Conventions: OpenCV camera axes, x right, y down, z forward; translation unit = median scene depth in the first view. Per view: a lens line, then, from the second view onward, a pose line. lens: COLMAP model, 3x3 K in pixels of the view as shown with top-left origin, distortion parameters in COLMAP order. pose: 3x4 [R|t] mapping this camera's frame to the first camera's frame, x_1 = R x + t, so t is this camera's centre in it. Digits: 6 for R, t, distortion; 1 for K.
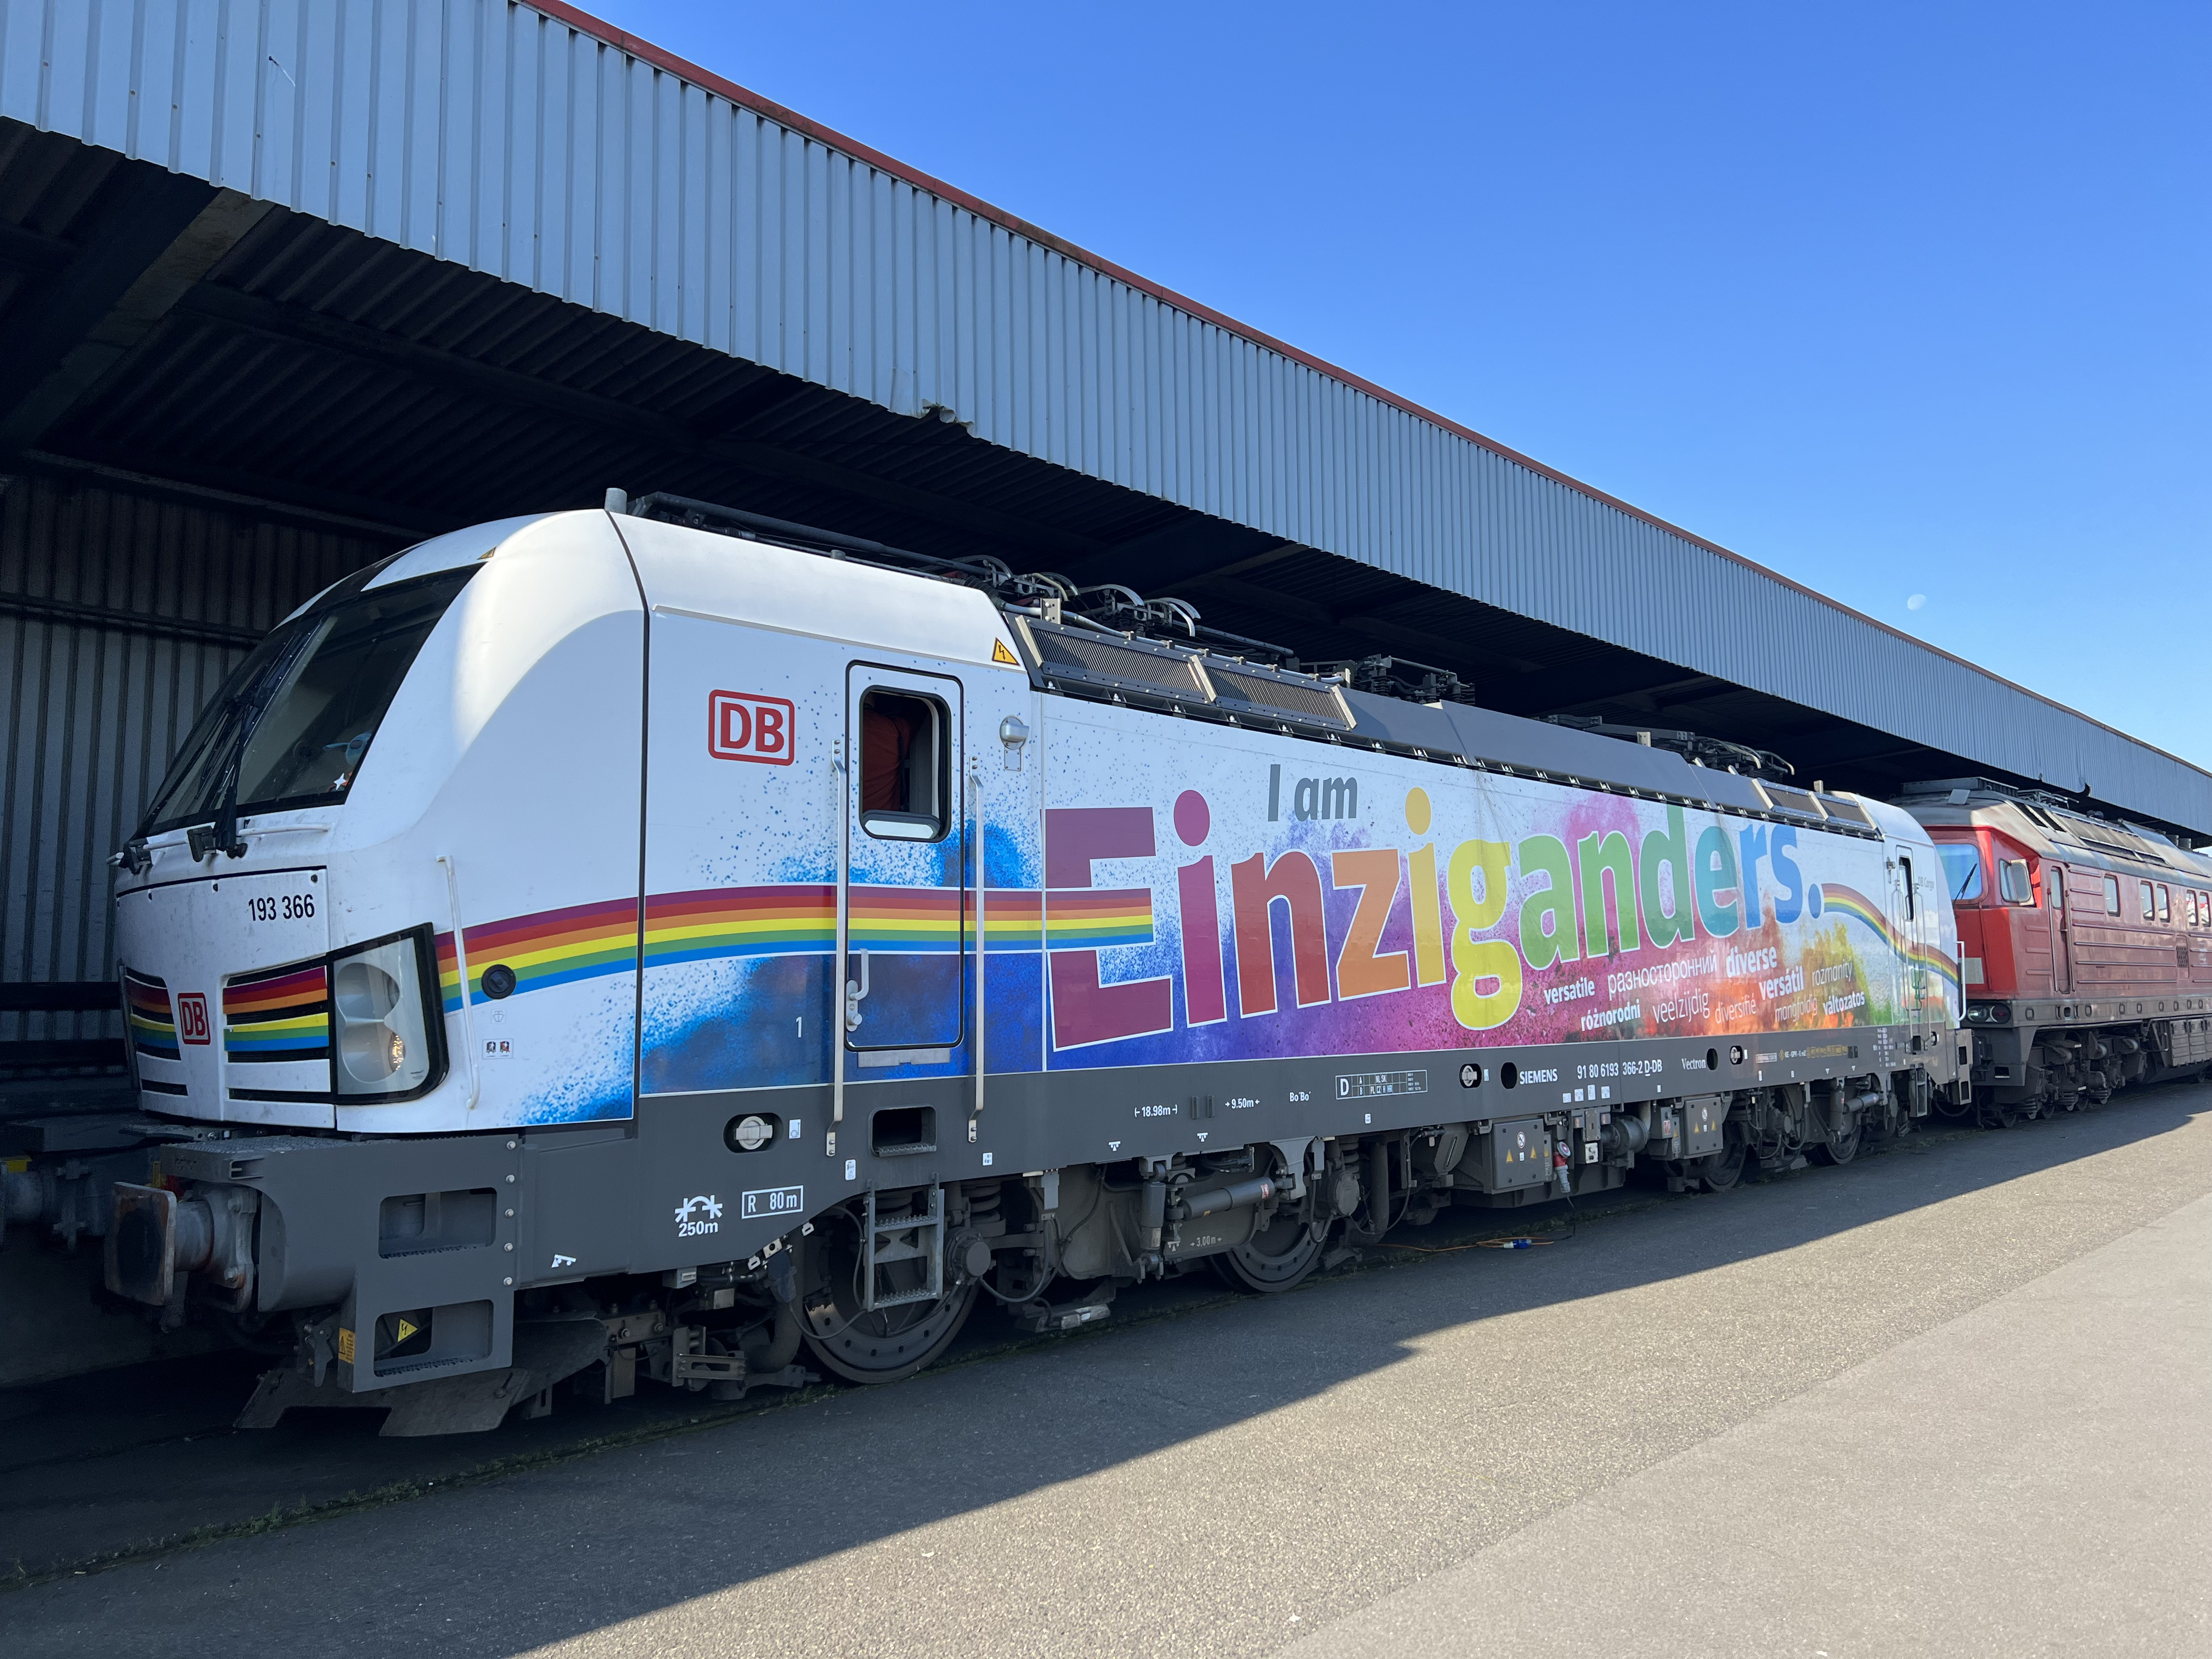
lens RADIAL K [[1574.7, 0, 1111.4], [0, 1574.7, 786.9], [0, 0, 1]] dist [0.060148, -0.065965]
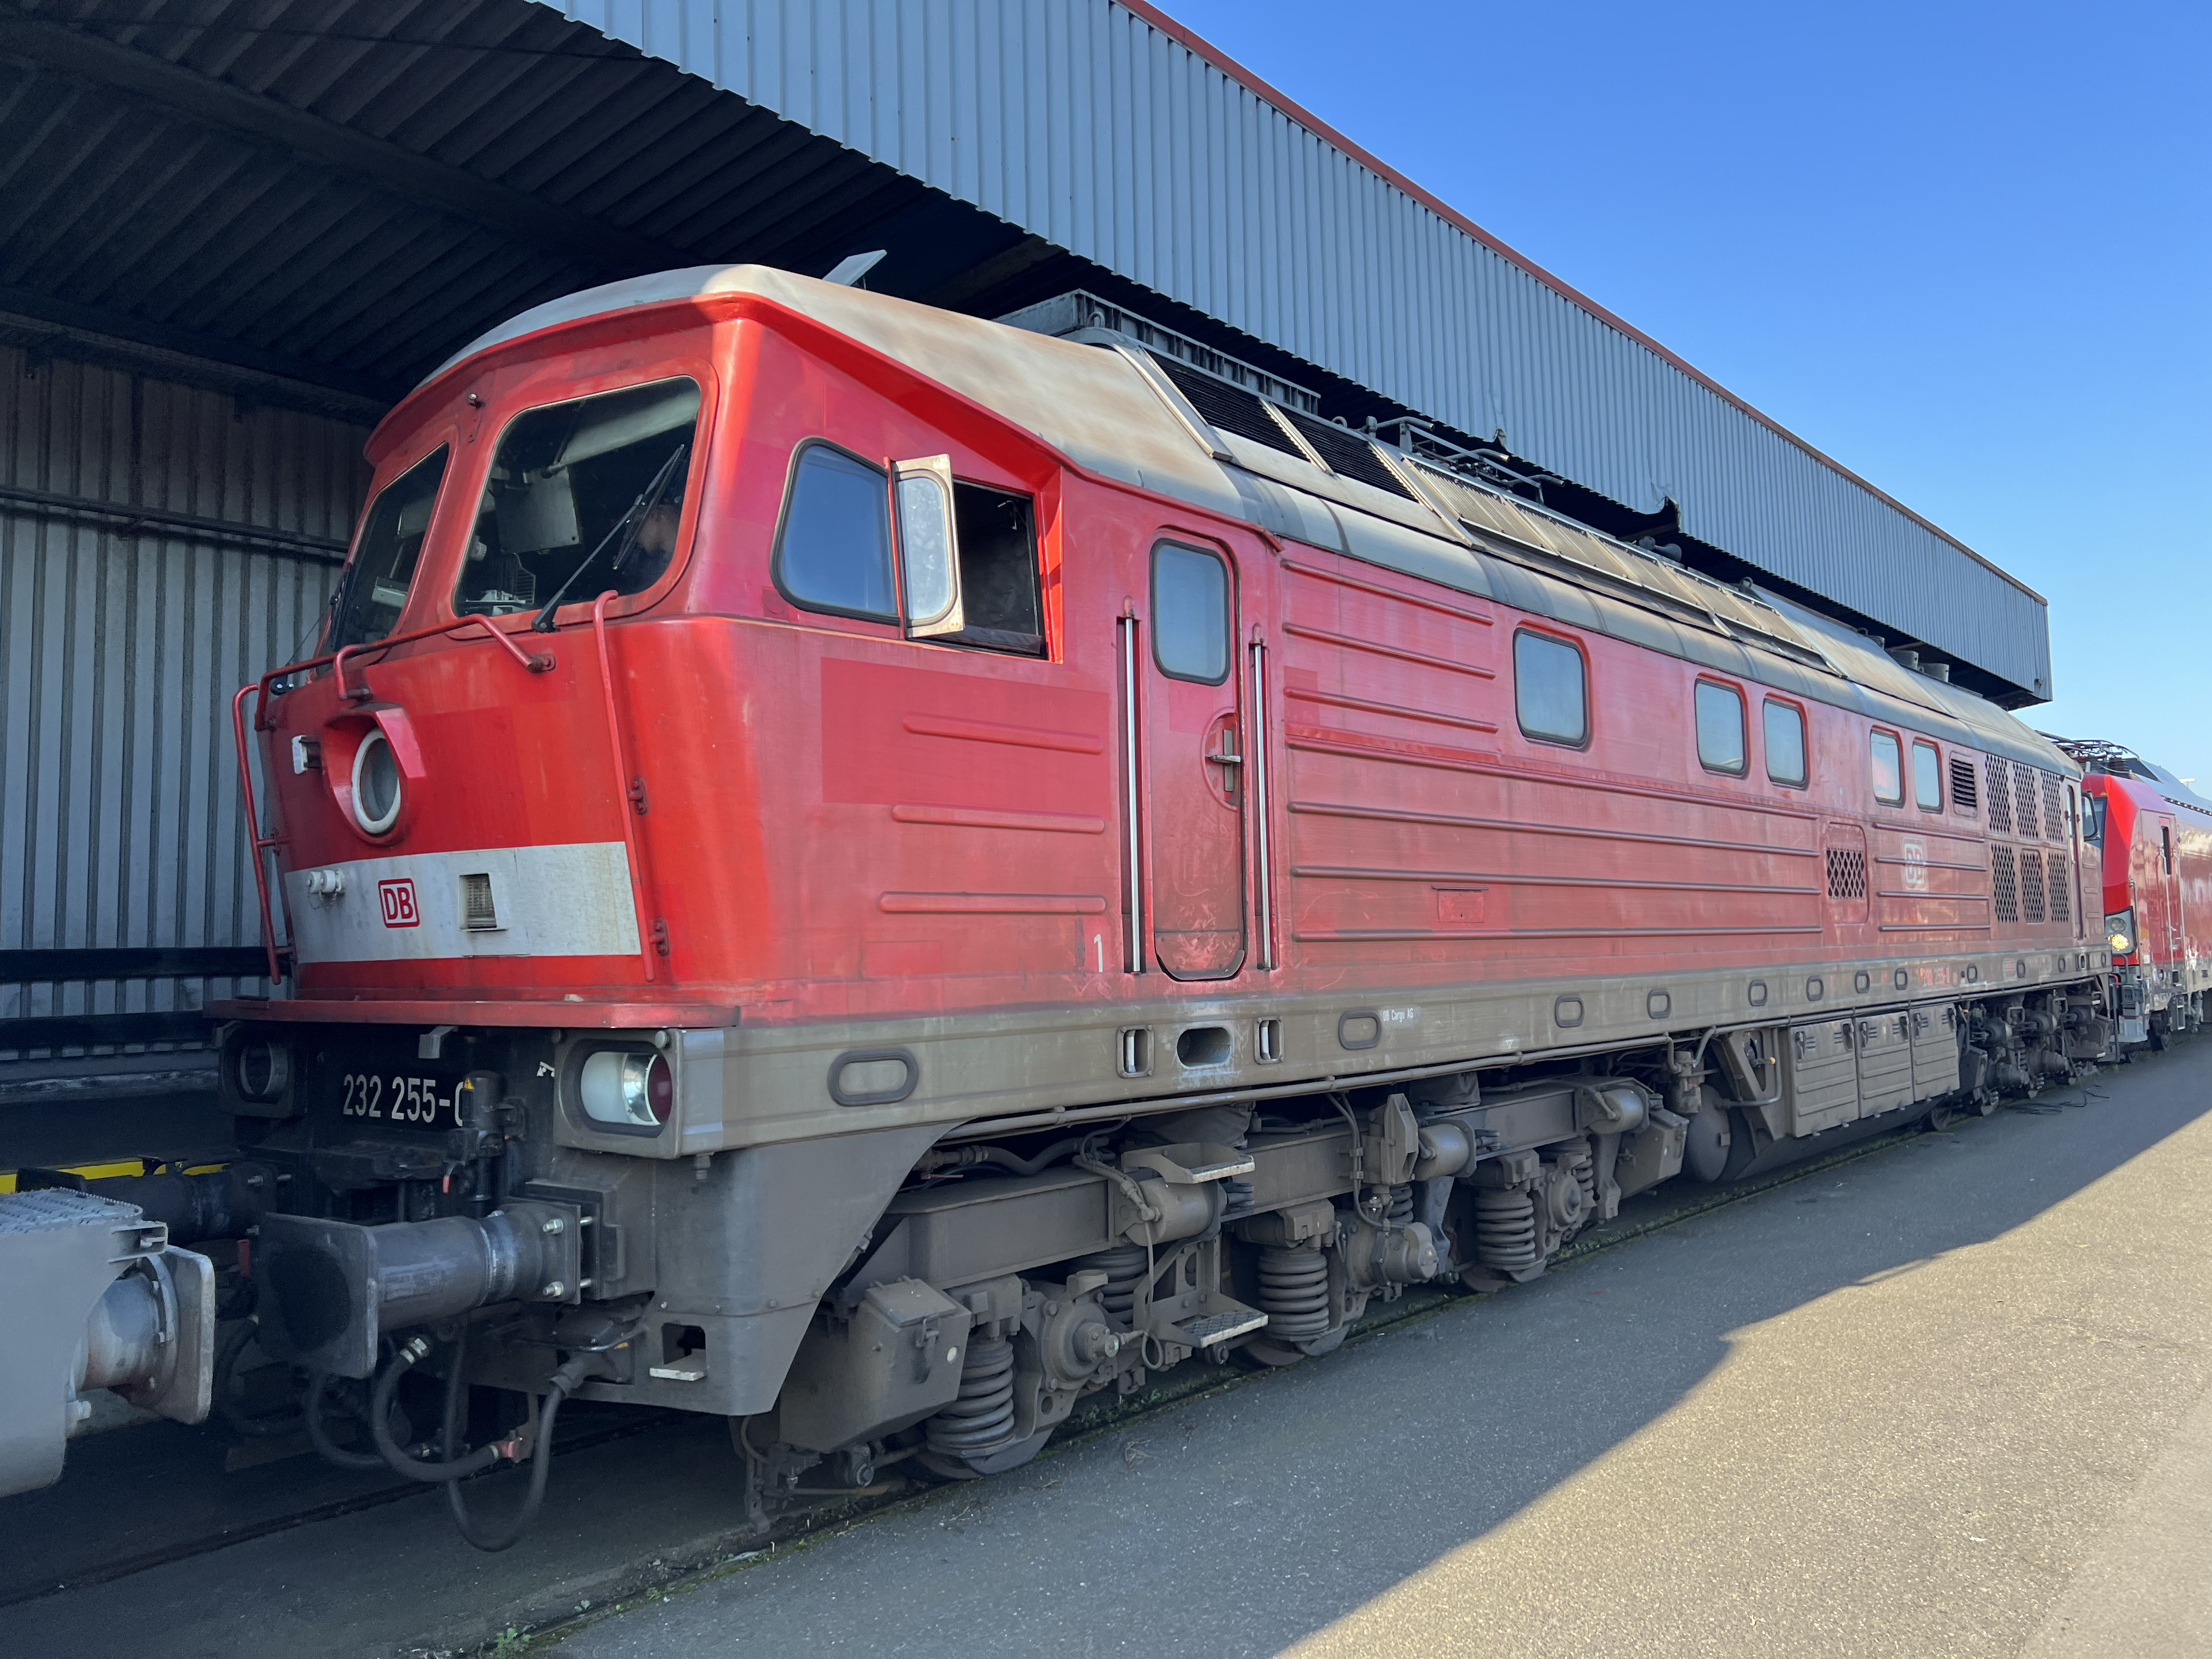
lens RADIAL K [[1681.8, 0, 1117.8], [0, 1681.8, 778.1], [0, 0, 1]] dist [0.064529, -0.062481]
pose [[0.997368, -0.008815, 0.071972, 5.737625], [0.007102, 0.999686, 0.024030, 0.890688], [-0.072161, -0.023456, 0.997117, 7.229052]]
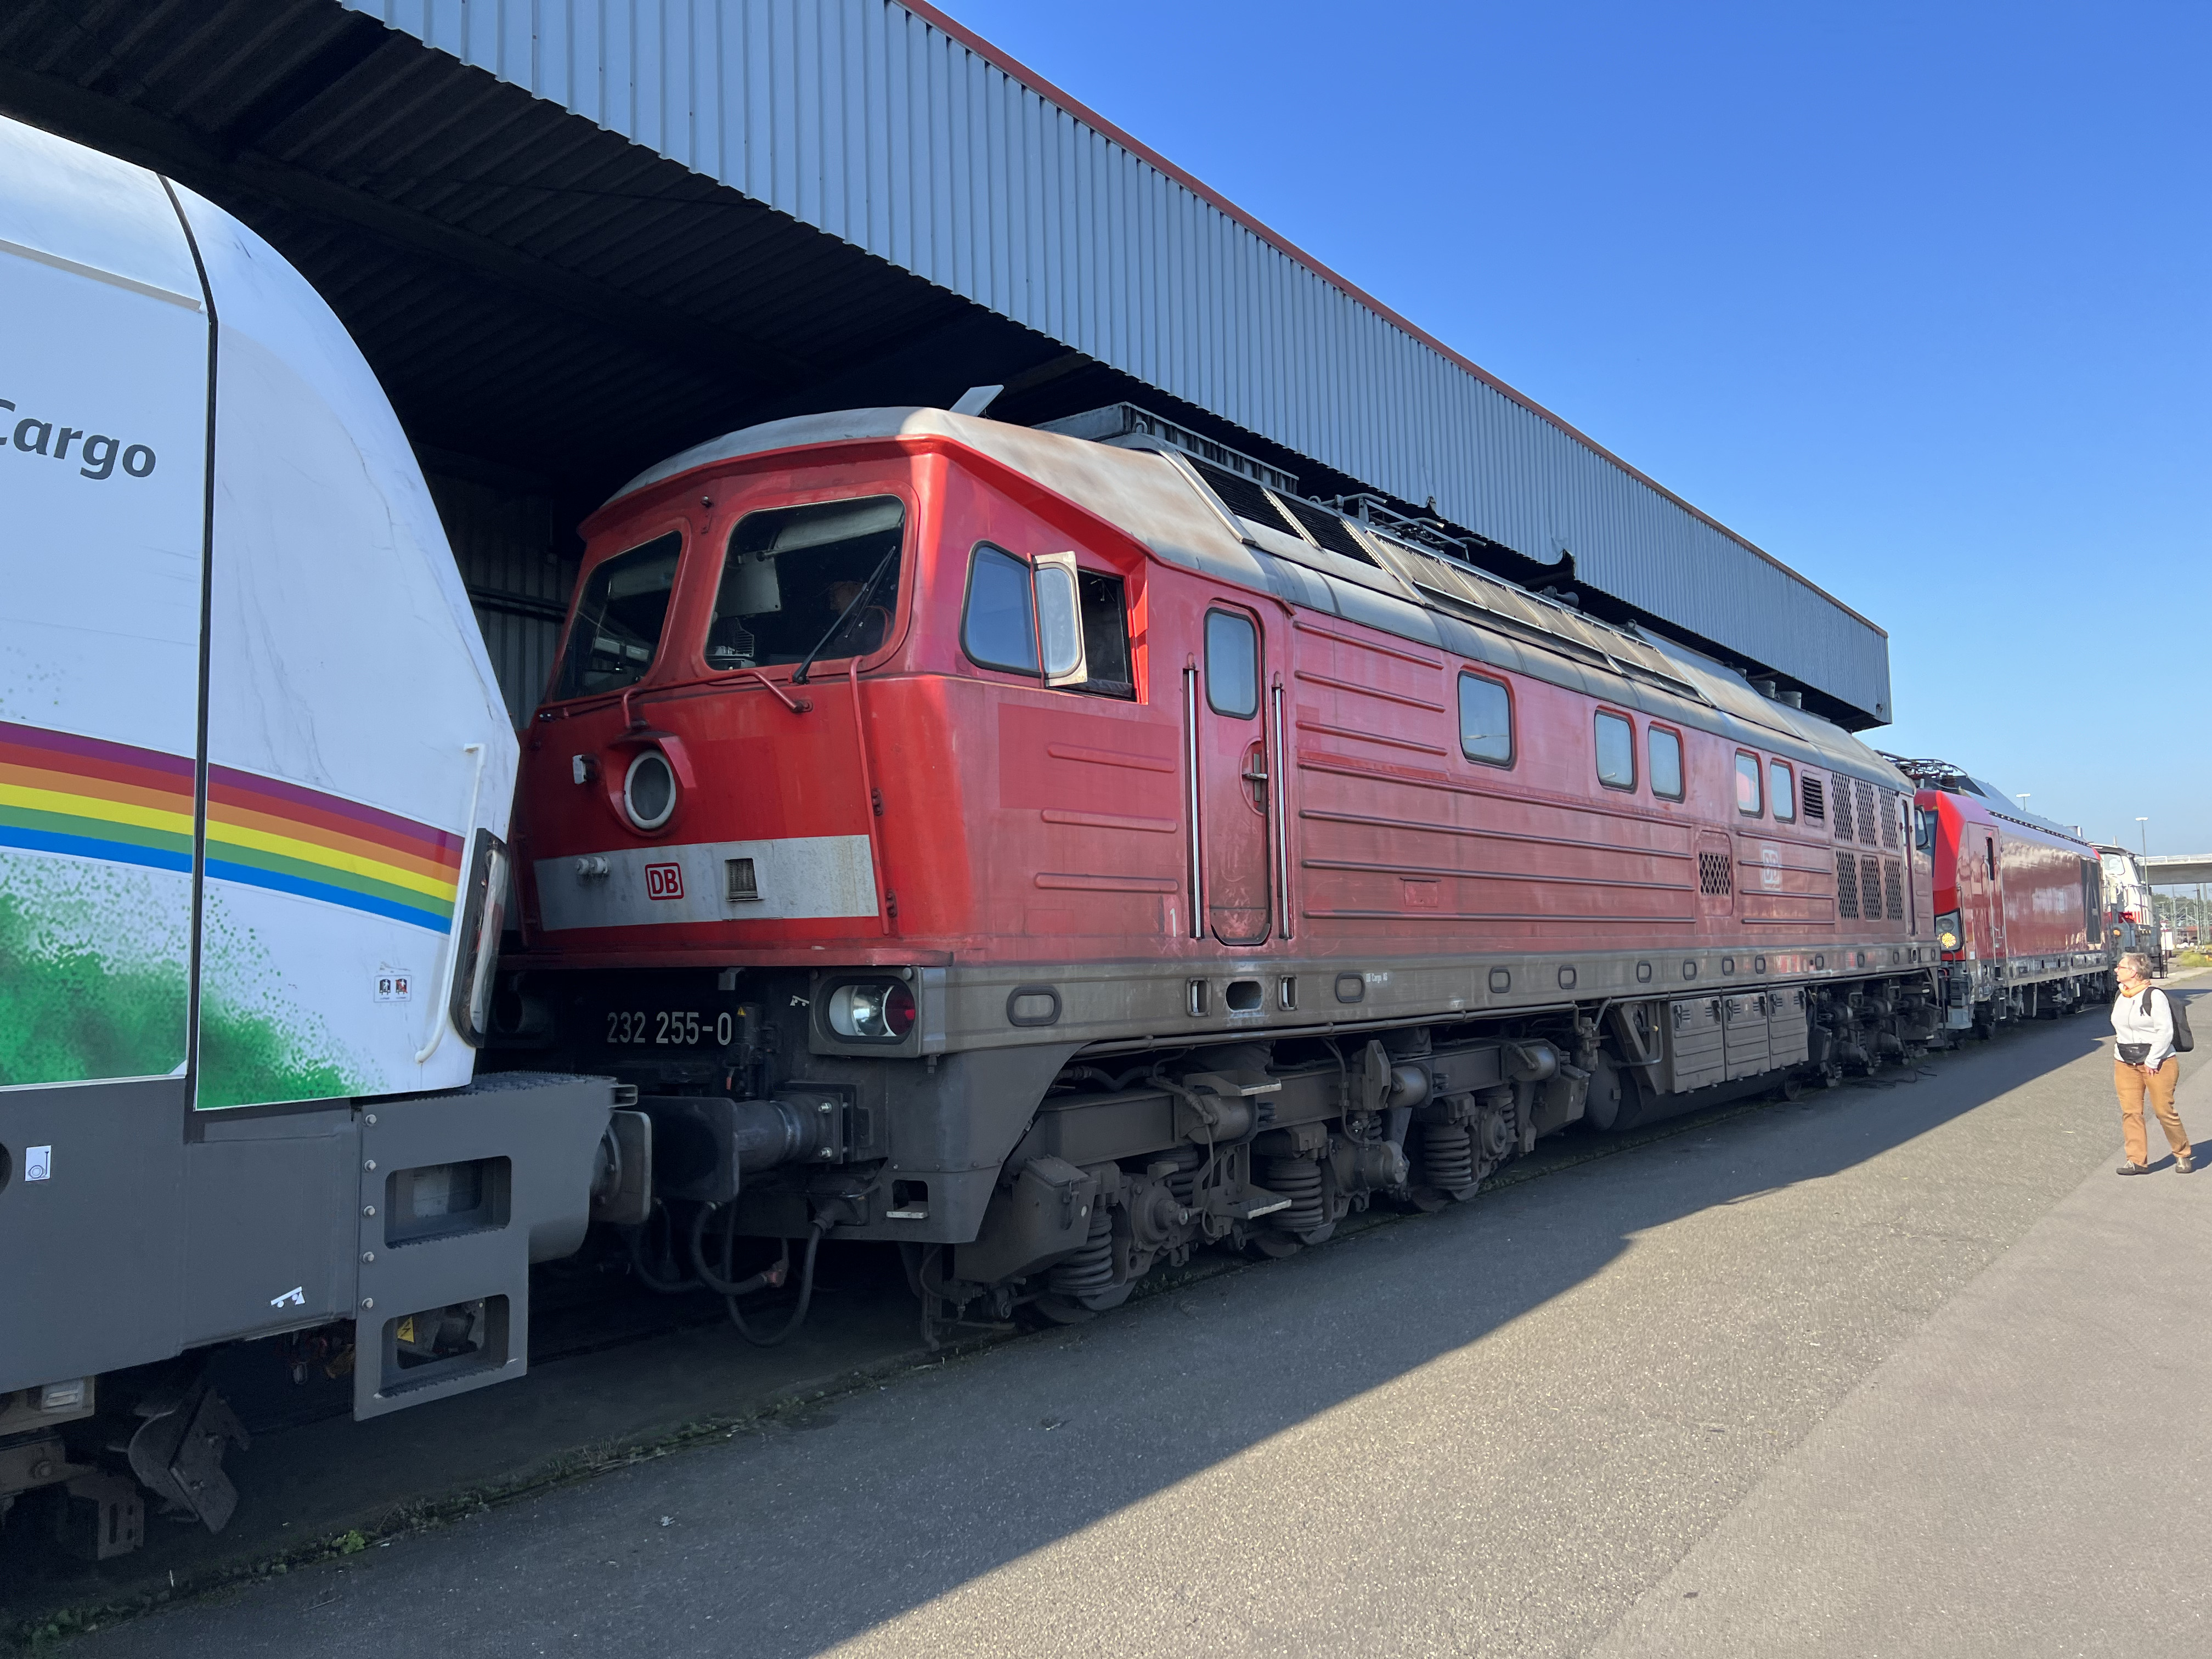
lens RADIAL K [[1676.1, 0, 1094.8], [0, 1676.1, 778.1], [0, 0, 1]] dist [0.092887, -0.132538]
pose [[0.991440, -0.002222, 0.130542, 5.246067], [-0.000201, 0.999828, 0.018541, 0.860669], [-0.130560, -0.018408, 0.991269, 6.359897]]
